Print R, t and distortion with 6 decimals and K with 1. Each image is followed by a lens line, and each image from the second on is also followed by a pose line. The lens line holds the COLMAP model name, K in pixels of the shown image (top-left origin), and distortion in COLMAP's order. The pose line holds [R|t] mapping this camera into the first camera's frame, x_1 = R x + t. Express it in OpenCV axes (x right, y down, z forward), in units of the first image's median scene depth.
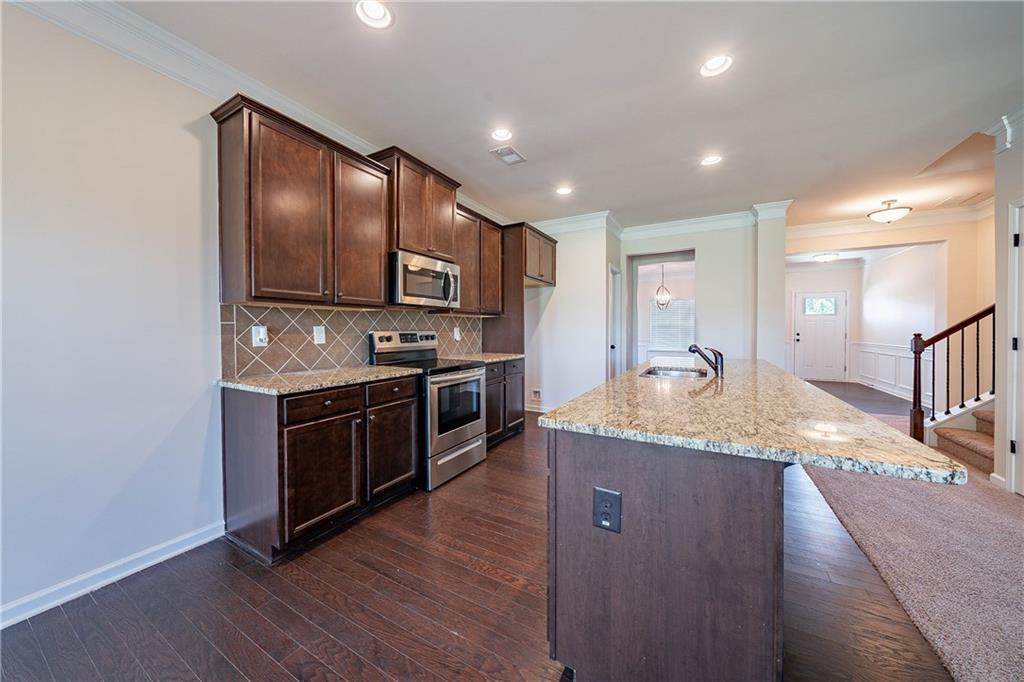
lens RADIAL K [[352.6, 0, 509.9], [0, 352.6, 335.6], [0, 0, 1]] dist [0.002393, 0.000058]
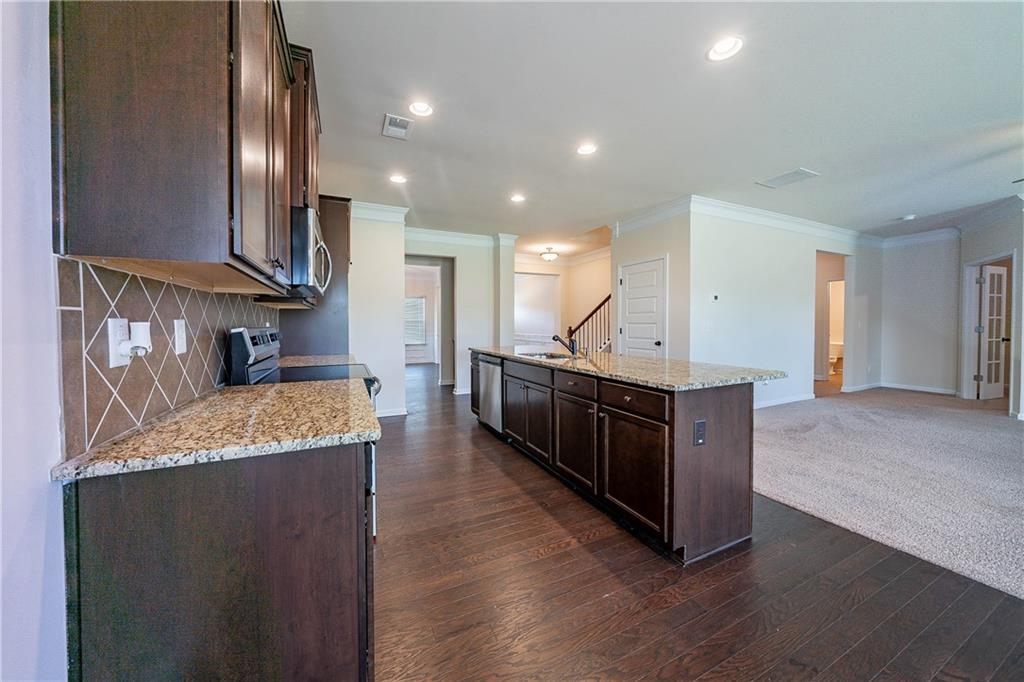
lens RADIAL K [[352.6, 0, 497.8], [0, 352.6, 329.5], [0, 0, 1]] dist [0.002393, 0.000058]
pose [[0.586620, -0.013200, 0.809755, -0.440832], [0.016203, 0.999858, 0.004561, -0.003945], [-0.809700, 0.010445, 0.586751, 0.216451]]
